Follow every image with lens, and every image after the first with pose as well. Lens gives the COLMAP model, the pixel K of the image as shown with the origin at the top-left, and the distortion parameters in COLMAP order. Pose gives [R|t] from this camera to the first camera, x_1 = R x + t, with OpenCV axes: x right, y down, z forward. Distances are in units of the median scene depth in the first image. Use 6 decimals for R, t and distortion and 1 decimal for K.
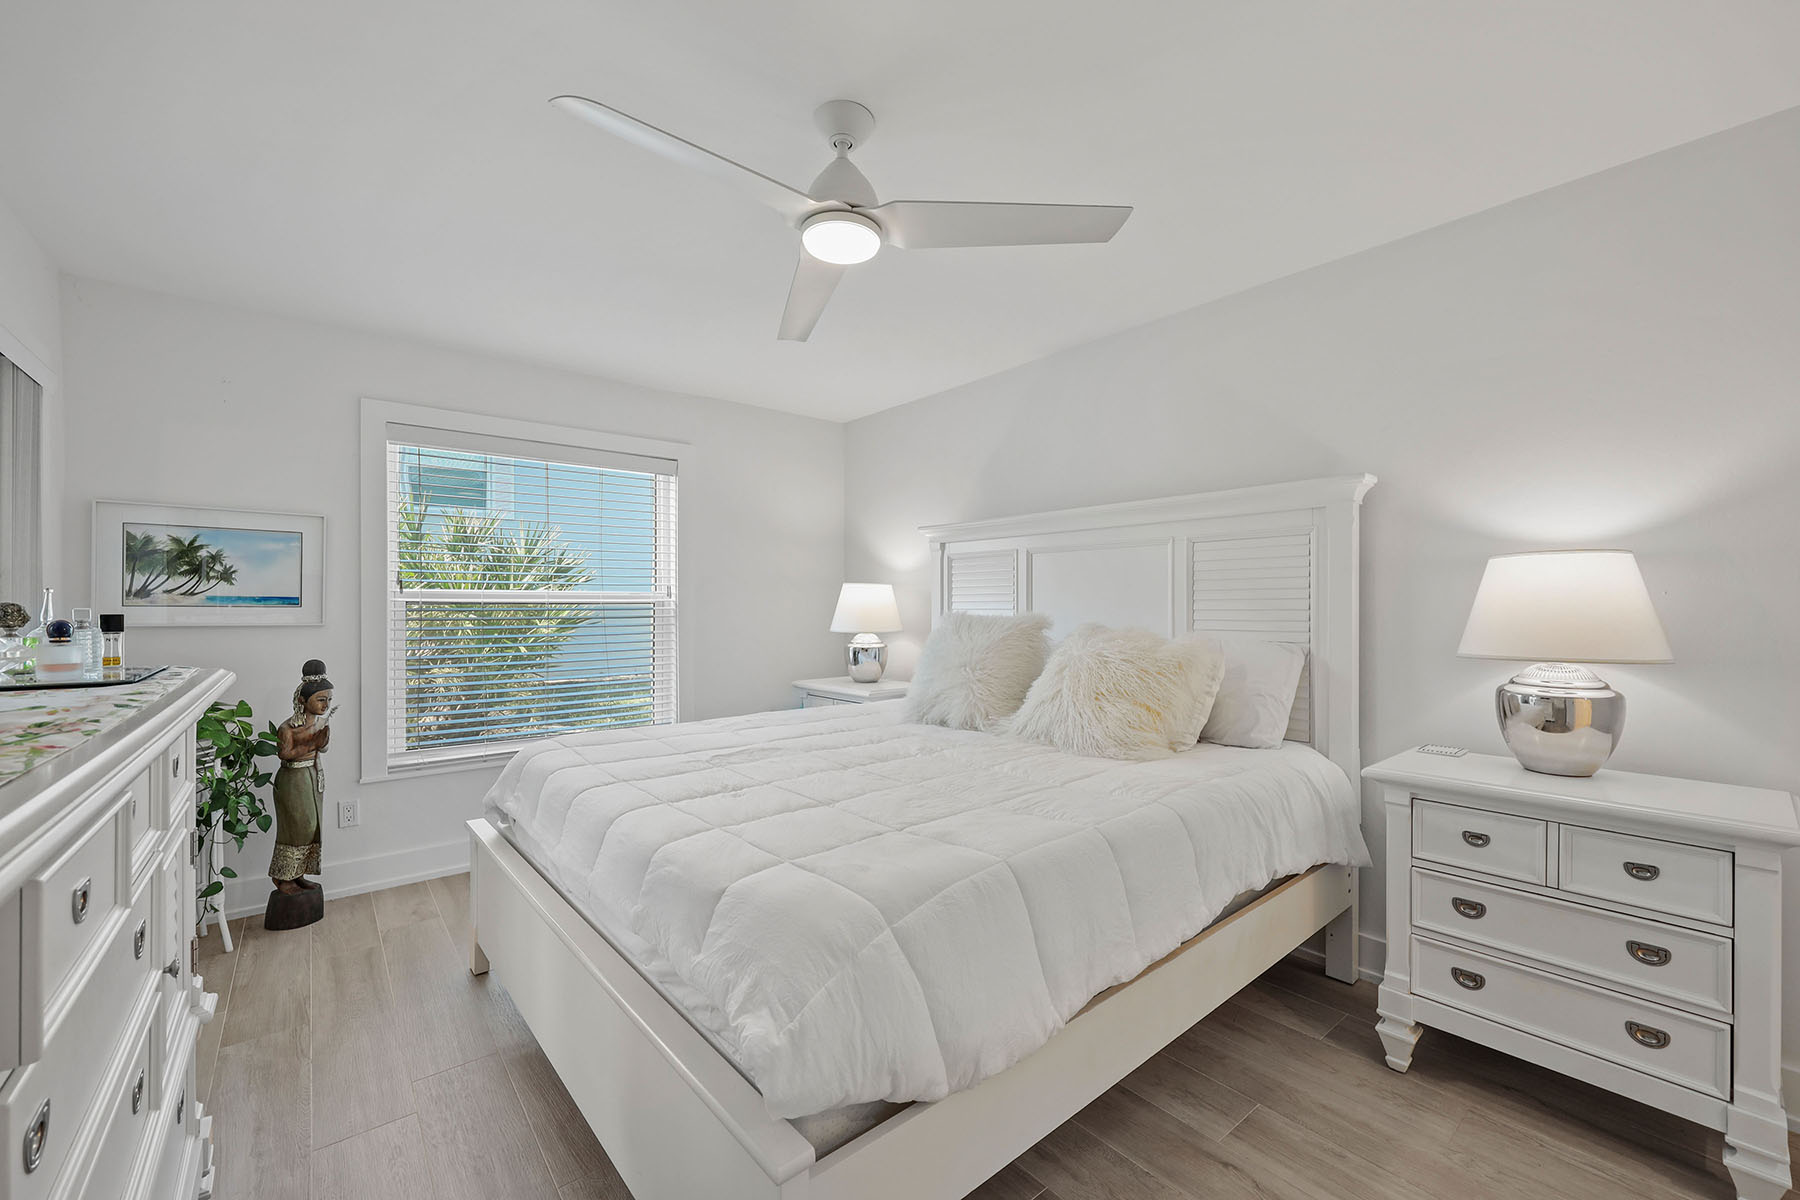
lens RADIAL K [[728.6, 0, 885.8], [0, 728.6, 591.0], [0, 0, 1]] dist [-0.003996, 0.000088]
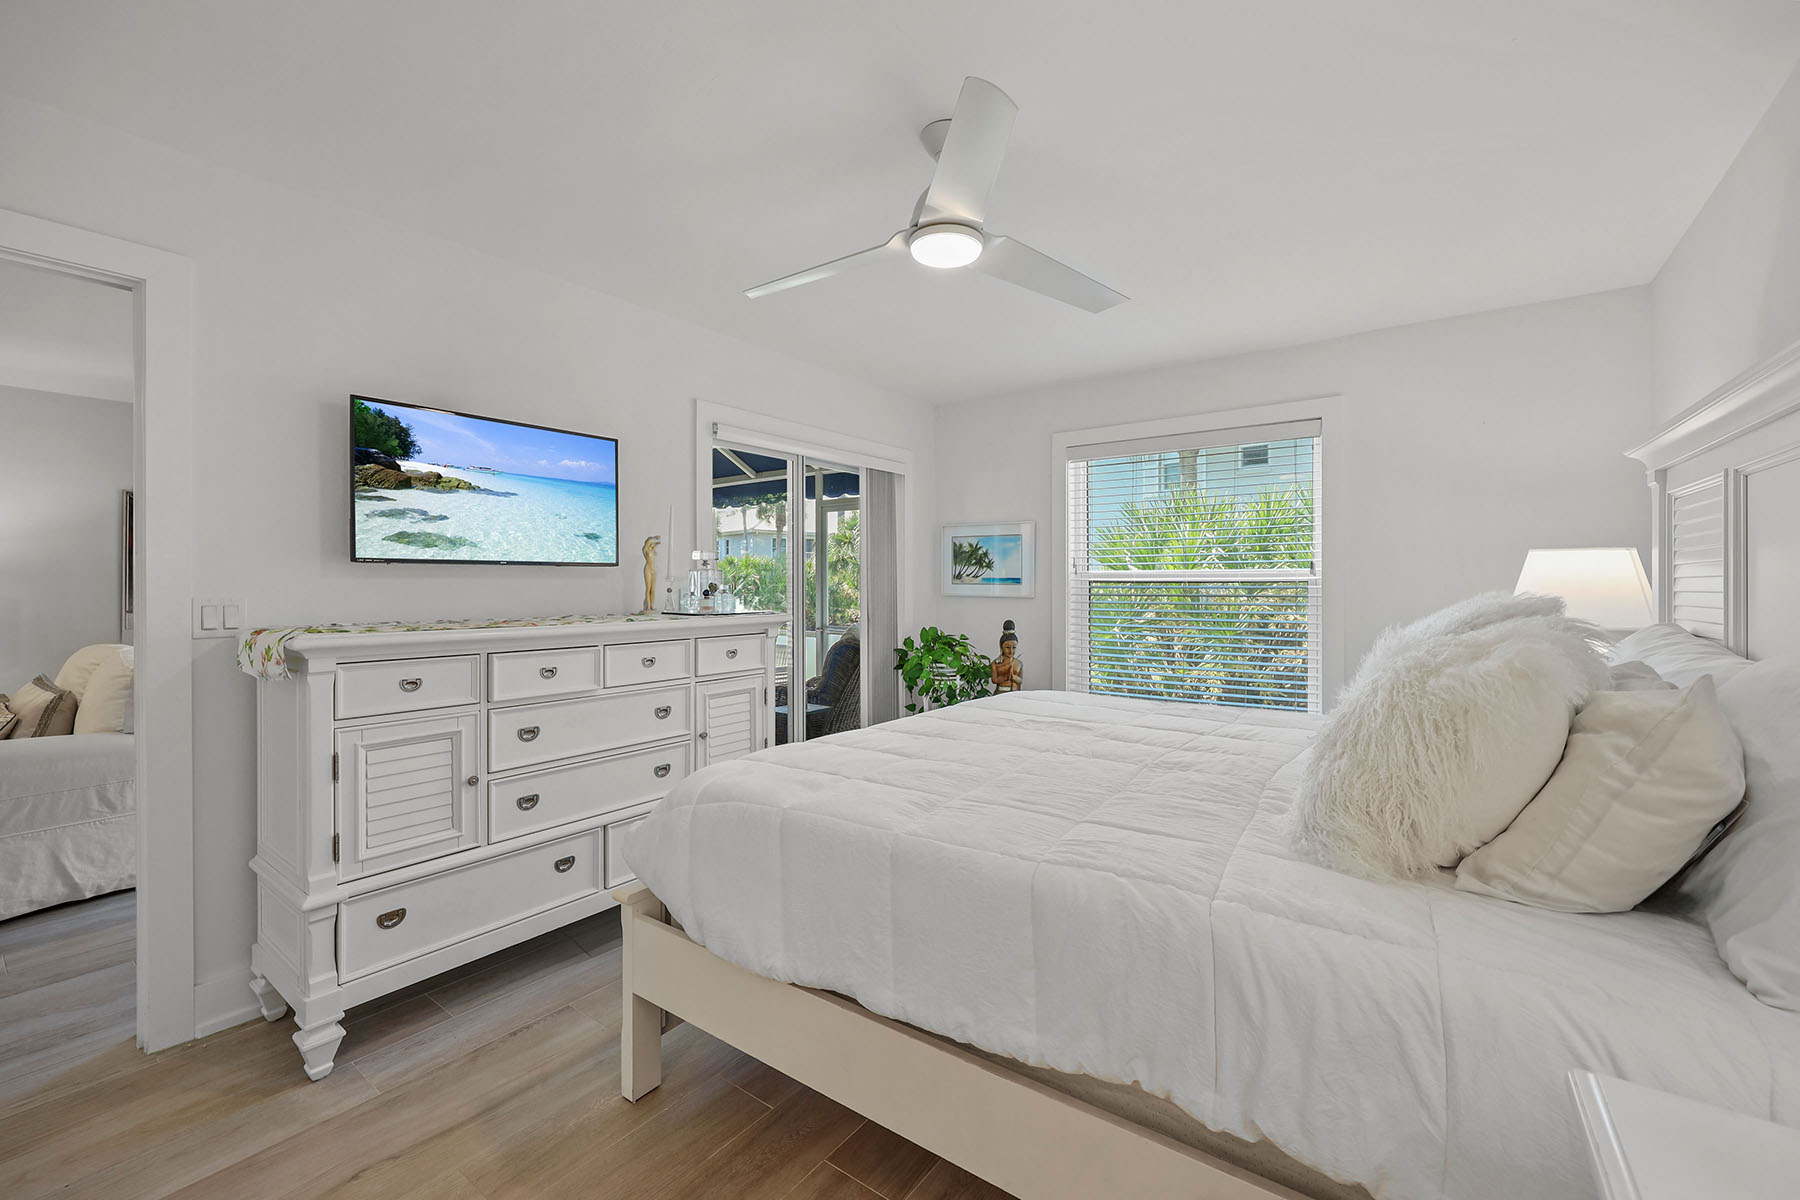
lens RADIAL K [[728.6, 0, 938.1], [0, 728.6, 596.1], [0, 0, 1]] dist [-0.003996, 0.000088]
pose [[0.282147, 0.016676, -0.959226, 0.626936], [0.018012, 0.999581, 0.022676, 0.009163], [0.959202, -0.023676, 0.281728, 0.443372]]
